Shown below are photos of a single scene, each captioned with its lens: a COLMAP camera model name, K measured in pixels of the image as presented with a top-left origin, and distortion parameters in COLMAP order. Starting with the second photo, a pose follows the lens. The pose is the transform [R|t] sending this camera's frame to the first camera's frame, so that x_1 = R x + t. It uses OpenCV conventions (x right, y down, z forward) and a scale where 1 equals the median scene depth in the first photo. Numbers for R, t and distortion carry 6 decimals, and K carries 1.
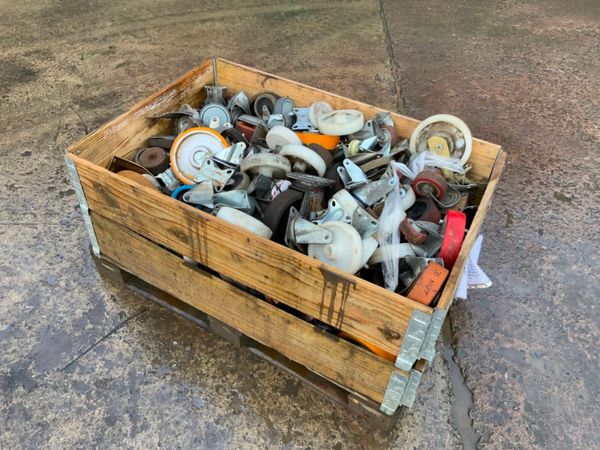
lens RADIAL K [[499.6, 0, 300.8], [0, 499.6, 225.0], [0, 0, 1]] dist [0.058408, -0.106779]
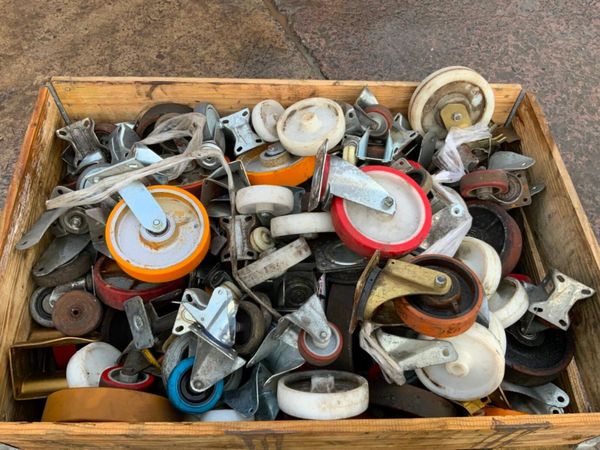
lens RADIAL K [[503.7, 0, 298.8], [0, 503.7, 225.5], [0, 0, 1]] dist [0.004139, -0.013239]
pose [[0.860261, -0.443827, 0.250935, -0.158763], [0.349752, 0.871815, 0.342946, -0.317710], [-0.370978, -0.207258, 0.905218, 0.359874]]
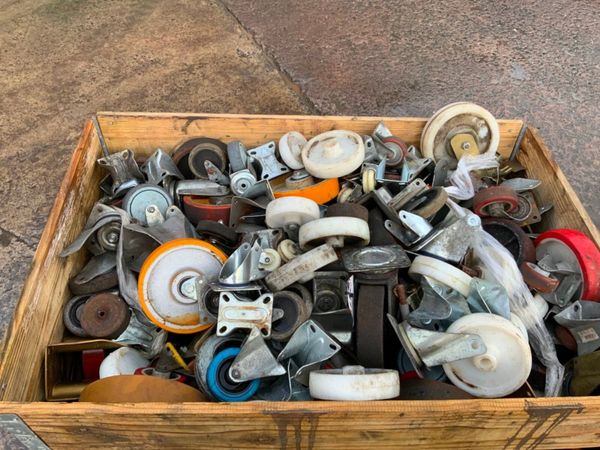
lens RADIAL K [[499.6, 0, 300.8], [0, 499.6, 225.0], [0, 0, 1]] dist [0.058408, -0.106779]
pose [[0.859016, -0.391865, 0.329445, -0.237161], [0.350269, 0.919185, 0.180029, -0.251122], [-0.373368, -0.039253, 0.926853, 0.325956]]
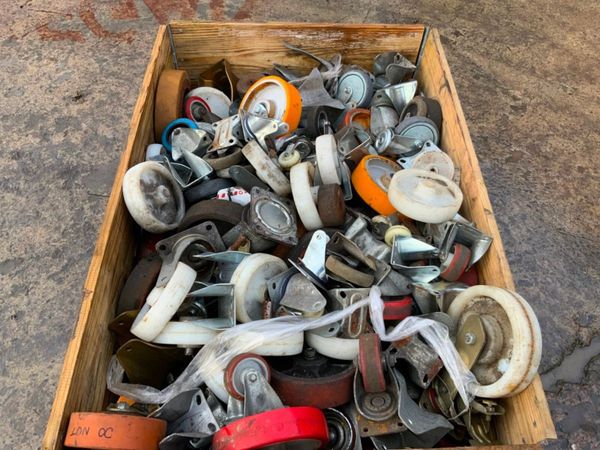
lens RADIAL K [[503.7, 0, 298.8], [0, 503.7, 225.5], [0, 0, 1]] dist [0.004139, -0.013239]
pose [[0.501879, 0.680980, -0.533277, 0.358265], [-0.601980, 0.717728, 0.349982, -0.297551], [0.621078, 0.145374, 0.770148, 0.400330]]
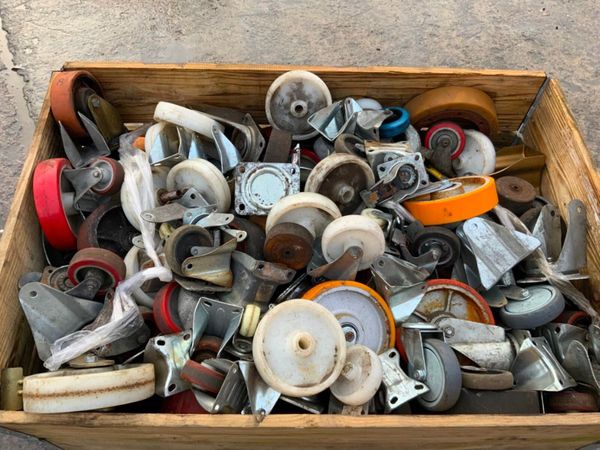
lens RADIAL K [[509.8, 0, 299.7], [0, 509.8, 214.7], [0, 0, 1]] dist [0.002429, -0.015820]
pose [[-0.866443, 0.382904, -0.320407, 0.184606], [-0.378951, -0.086518, 0.921364, -0.636136], [0.325073, 0.919728, 0.220065, 0.750552]]
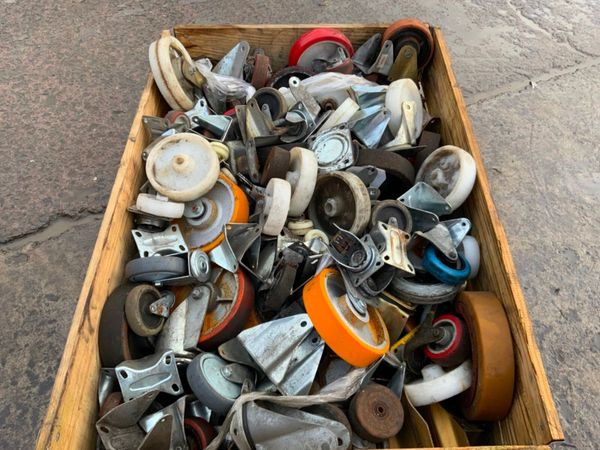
lens RADIAL K [[503.7, 0, 298.8], [0, 503.7, 225.5], [0, 0, 1]] dist [0.004139, -0.013239]
pose [[-0.491401, -0.722795, 0.485893, -0.355705], [0.554971, 0.170098, 0.814293, -0.622603], [-0.671217, 0.669801, 0.317544, 0.723874]]
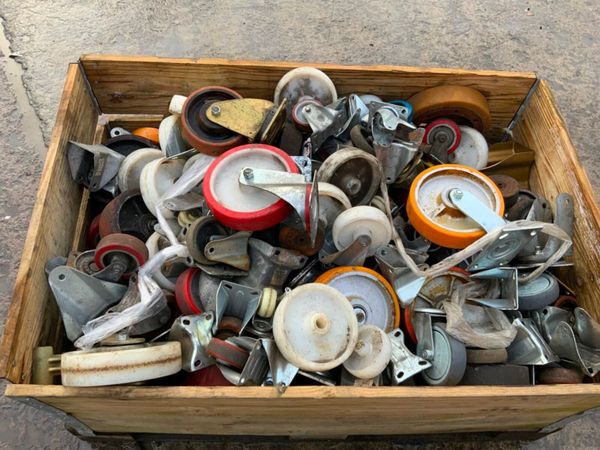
lens RADIAL K [[509.8, 0, 299.7], [0, 509.8, 214.7], [0, 0, 1]] dist [0.002429, -0.015820]
pose [[-0.855577, 0.381612, -0.349801, 0.231680], [-0.417612, -0.109471, 0.902007, -0.656716], [0.305924, 0.917817, 0.253027, 0.728513]]
